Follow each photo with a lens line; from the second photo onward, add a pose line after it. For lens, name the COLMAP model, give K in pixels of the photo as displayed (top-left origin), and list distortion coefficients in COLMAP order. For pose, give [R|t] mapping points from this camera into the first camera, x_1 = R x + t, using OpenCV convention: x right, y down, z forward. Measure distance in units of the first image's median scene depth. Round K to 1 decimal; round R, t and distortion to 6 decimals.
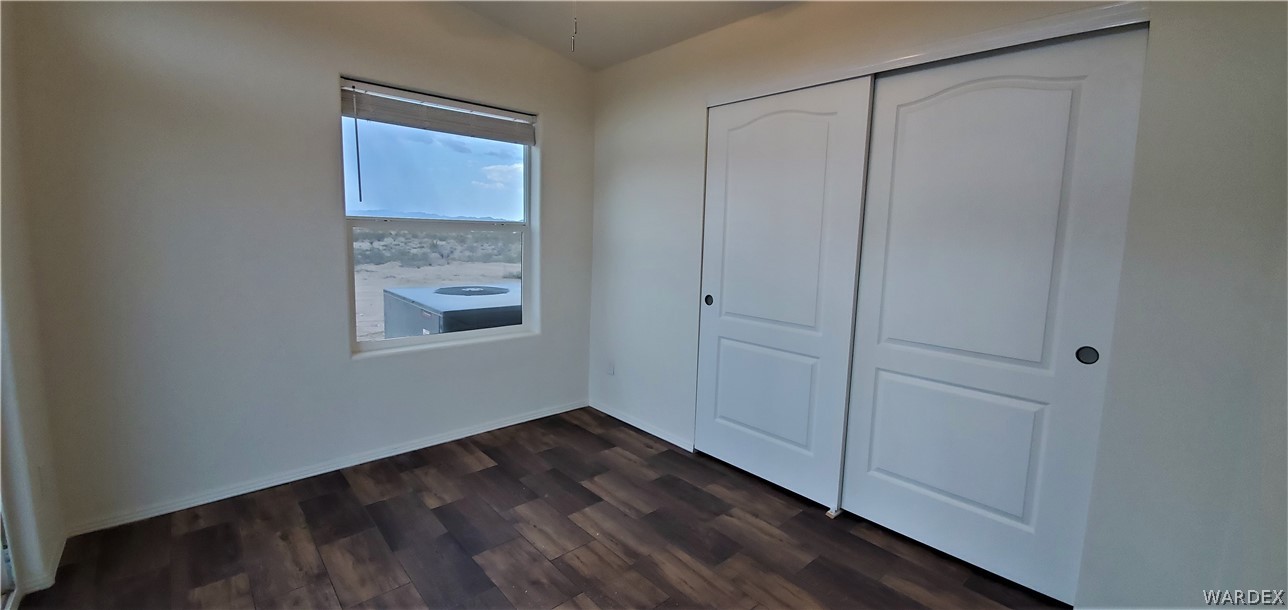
lens RADIAL K [[514.6, 0, 637.9], [0, 514.6, 300.7], [0, 0, 1]] dist [0.007553, -0.010633]
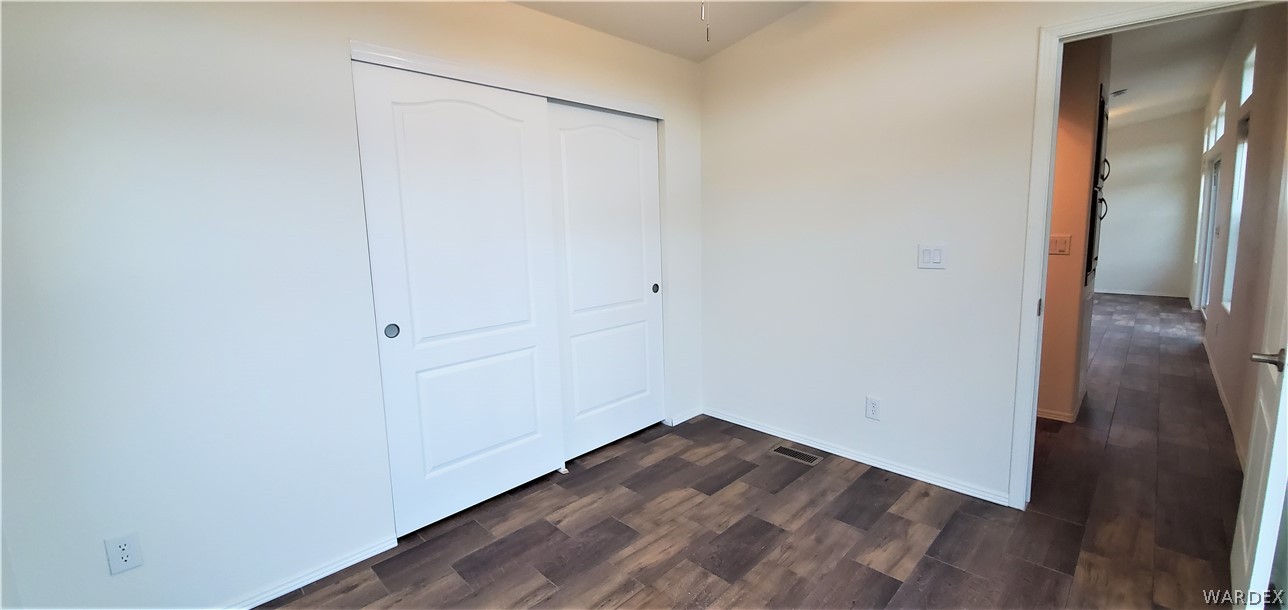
lens RADIAL K [[514.6, 0, 651.1], [0, 514.6, 301.6], [0, 0, 1]] dist [0.007553, -0.010633]
pose [[-0.073304, -0.172895, 0.982209, -0.759731], [0.156971, 0.970583, 0.182564, -0.148543], [-0.984879, 0.167561, -0.044008, 0.837450]]
